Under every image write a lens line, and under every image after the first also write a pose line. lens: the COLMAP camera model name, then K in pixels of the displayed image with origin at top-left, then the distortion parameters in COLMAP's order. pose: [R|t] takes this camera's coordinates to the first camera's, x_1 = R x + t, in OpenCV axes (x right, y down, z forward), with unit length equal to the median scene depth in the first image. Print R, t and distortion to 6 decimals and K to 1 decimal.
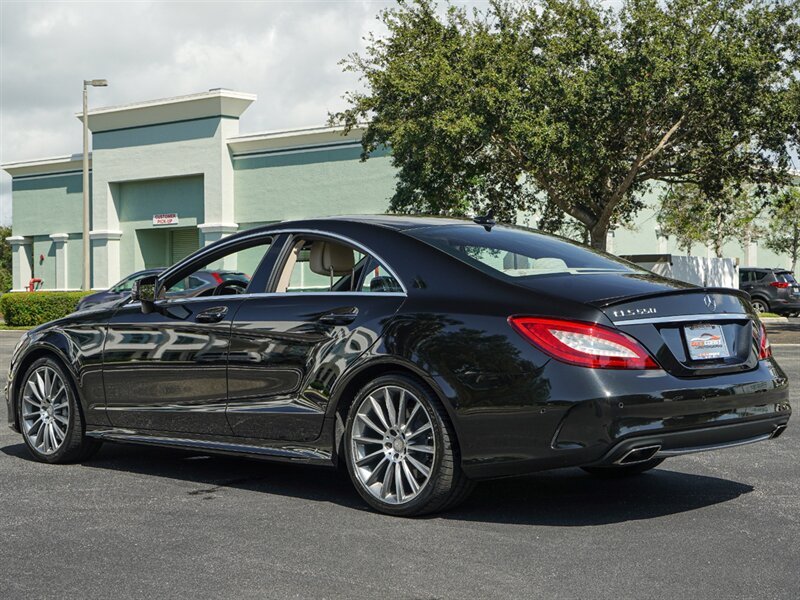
lens RADIAL K [[1391.7, 0, 421.2], [0, 1391.7, 302.0], [0, 0, 1]] dist [0.007549, 0.157513]
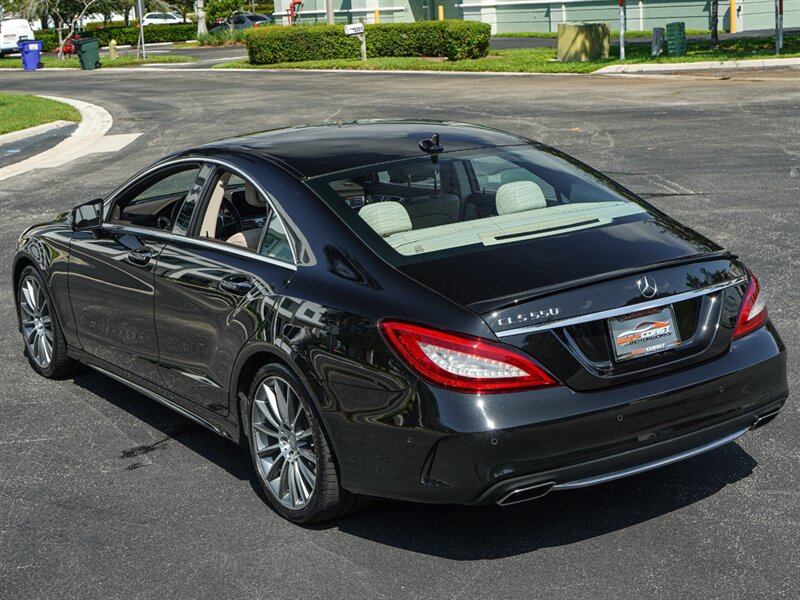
lens RADIAL K [[1414.5, 0, 401.3], [0, 1414.5, 319.7], [0, 0, 1]] dist [0.113872, -0.021078]
pose [[0.969746, 0.006600, -0.244027, 0.231802], [0.051342, 0.971761, 0.230313, -0.150548], [0.238656, -0.235874, 0.942023, 0.171728]]
